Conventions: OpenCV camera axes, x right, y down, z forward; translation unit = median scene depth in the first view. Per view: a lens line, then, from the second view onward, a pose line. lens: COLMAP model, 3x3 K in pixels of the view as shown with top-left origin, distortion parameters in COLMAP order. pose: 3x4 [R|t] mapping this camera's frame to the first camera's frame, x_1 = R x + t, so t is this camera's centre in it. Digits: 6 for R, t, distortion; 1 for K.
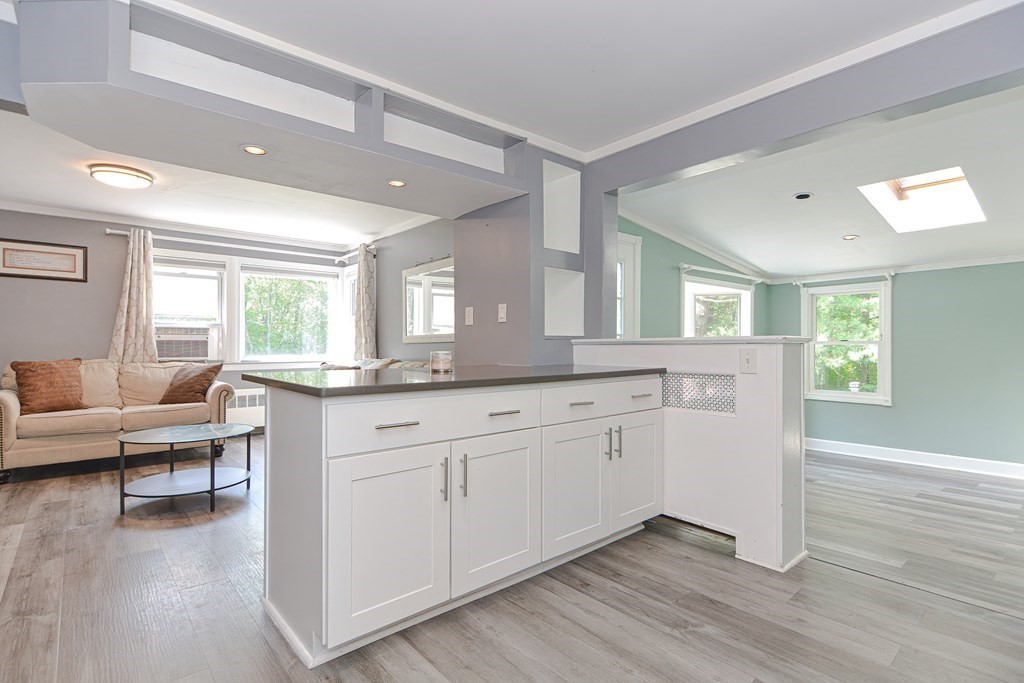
lens RADIAL K [[506.1, 0, 512.0], [0, 506.1, 341.5], [0, 0, 1]] dist [0.005315, -0.000581]
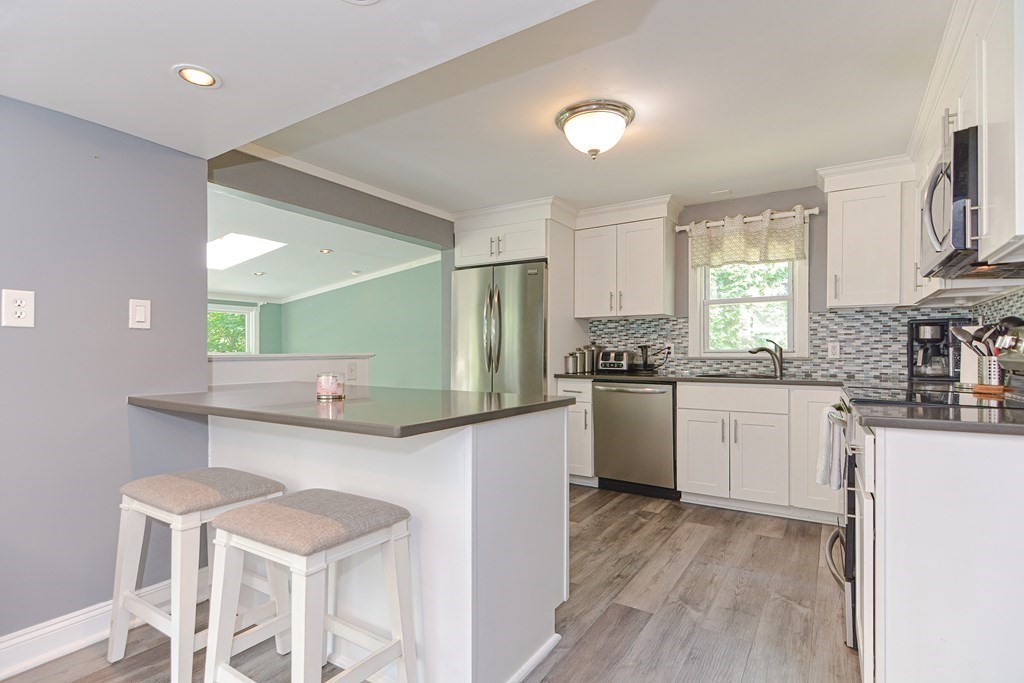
lens RADIAL K [[499.8, 0, 485.6], [0, 499.8, 353.2], [0, 0, 1]] dist [0.000054, -0.000829]
pose [[-0.241814, -0.002677, 0.970319, -0.493021], [-0.008383, 0.999965, 0.000670, -0.006854], [-0.970286, -0.007972, -0.241828, 0.483199]]
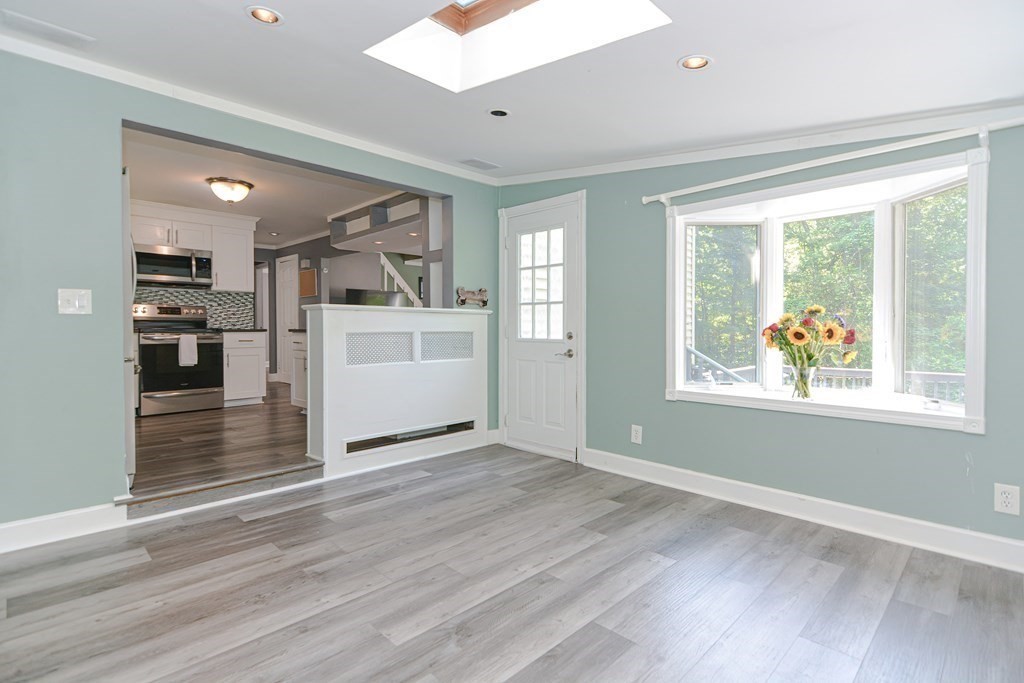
lens RADIAL K [[491.8, 0, 504.3], [0, 491.8, 334.4], [0, 0, 1]] dist [0.013819, -0.000905]
pose [[0.067680, 0.011658, -0.997639, 0.970418], [0.009659, 0.999877, 0.012339, 0.030229], [0.997660, -0.010472, 0.067559, 0.702070]]
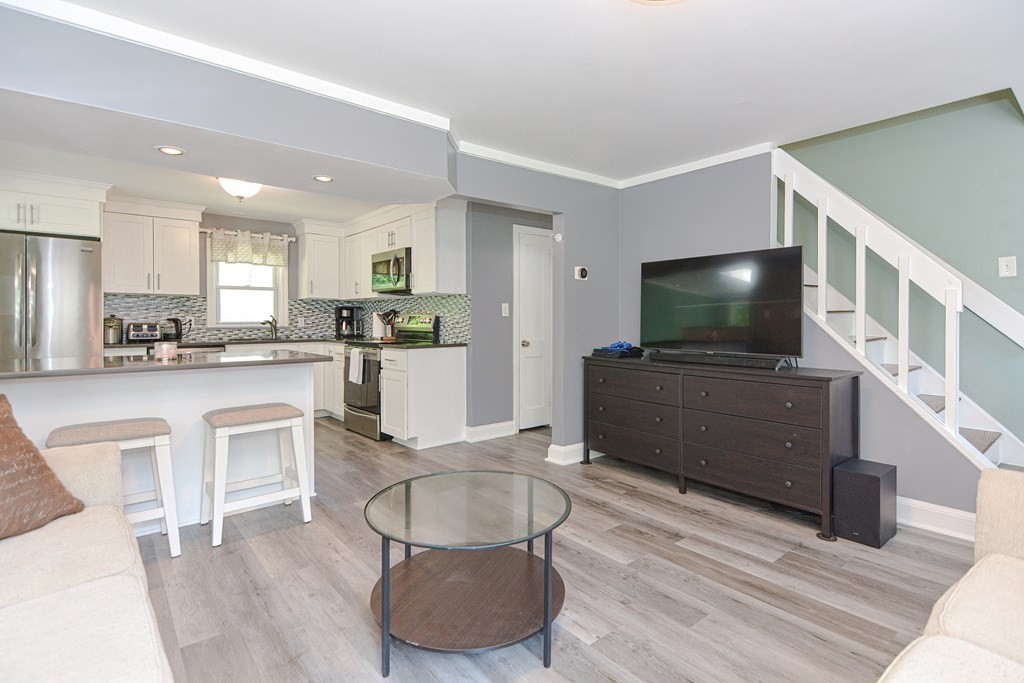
lens RADIAL K [[526.7, 0, 520.0], [0, 526.7, 324.8], [0, 0, 1]] dist [0.019257, -0.001230]
pose [[-0.999543, -0.000664, 0.030220, -0.496971], [-0.000618, 0.999999, 0.001502, -0.010386], [-0.030221, 0.001483, -0.999542, 1.110471]]
